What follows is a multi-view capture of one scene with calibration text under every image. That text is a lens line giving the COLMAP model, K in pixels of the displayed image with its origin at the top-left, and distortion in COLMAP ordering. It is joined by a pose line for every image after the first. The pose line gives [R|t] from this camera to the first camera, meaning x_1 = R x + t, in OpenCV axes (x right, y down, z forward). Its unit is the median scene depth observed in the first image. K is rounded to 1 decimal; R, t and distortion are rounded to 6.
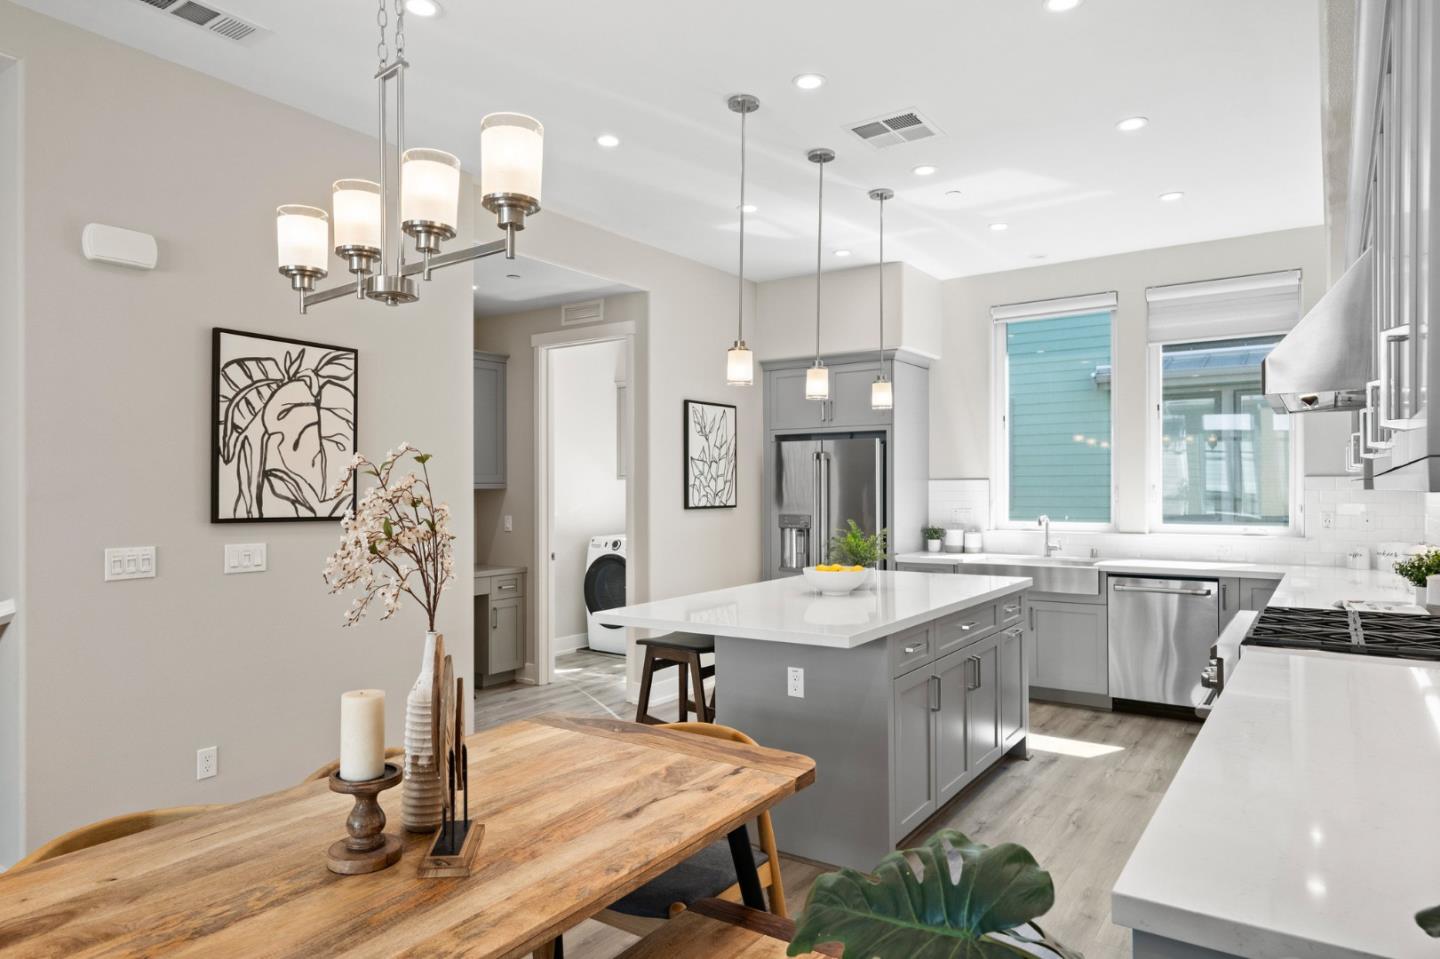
lens RADIAL K [[879.3, 0, 722.3], [0, 879.3, 486.2], [0, 0, 1]] dist [0.004344, 0.001137]
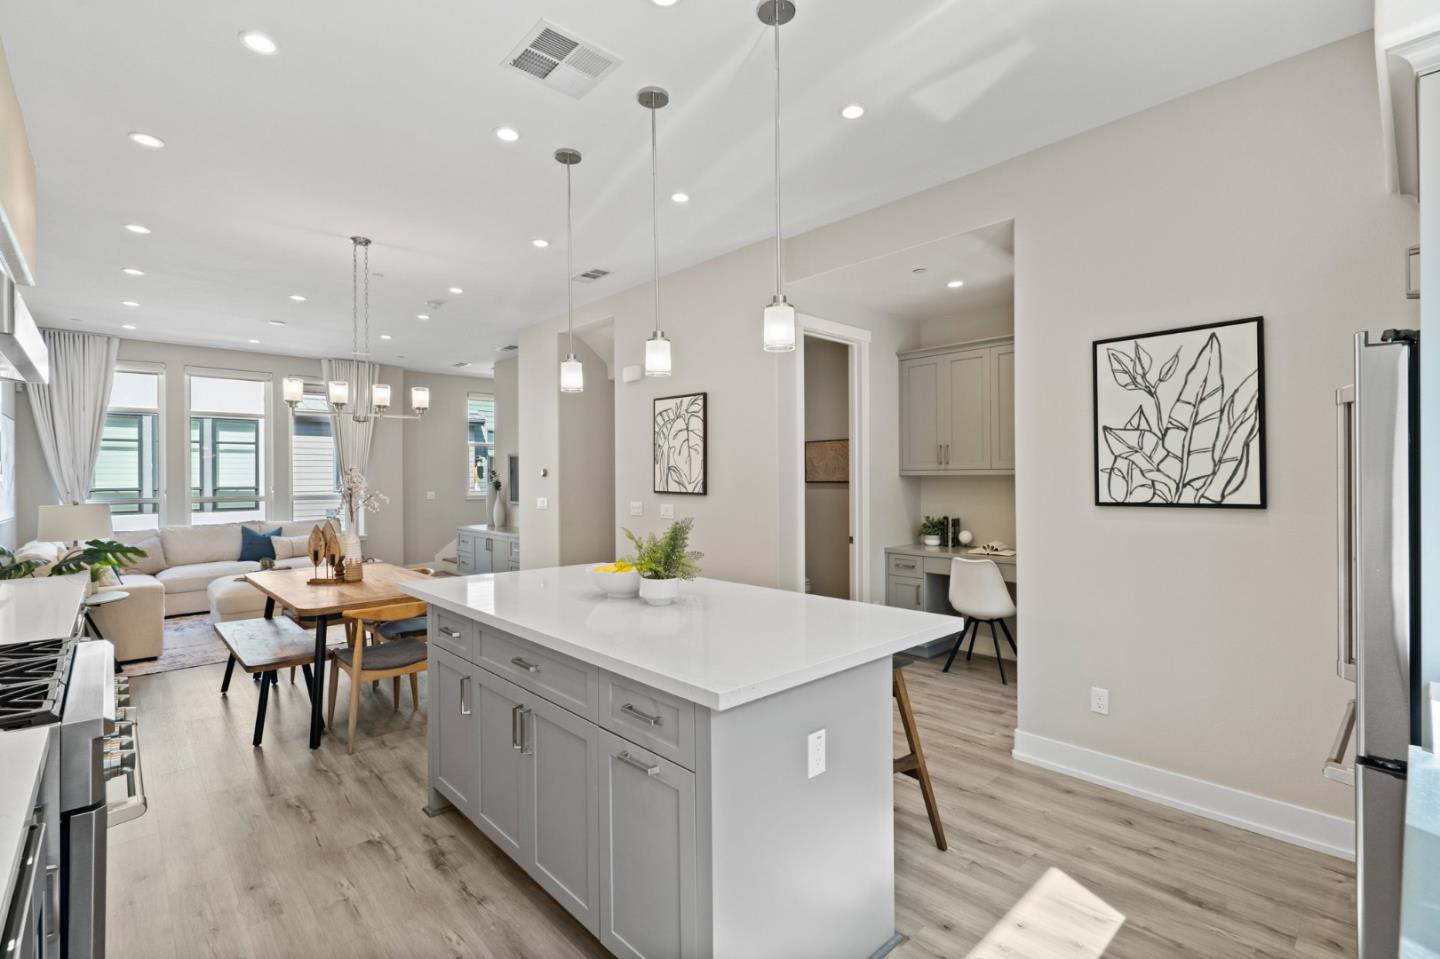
lens RADIAL K [[666.3, 0, 719.1], [0, 666.3, 474.8], [0, 0, 1]] dist [-0.005886, -0.000296]
pose [[-0.220006, -0.003200, -0.975493, 0.835550], [0.005719, 0.999973, -0.004570, 0.006204], [0.975482, -0.006584, -0.219981, 1.351844]]
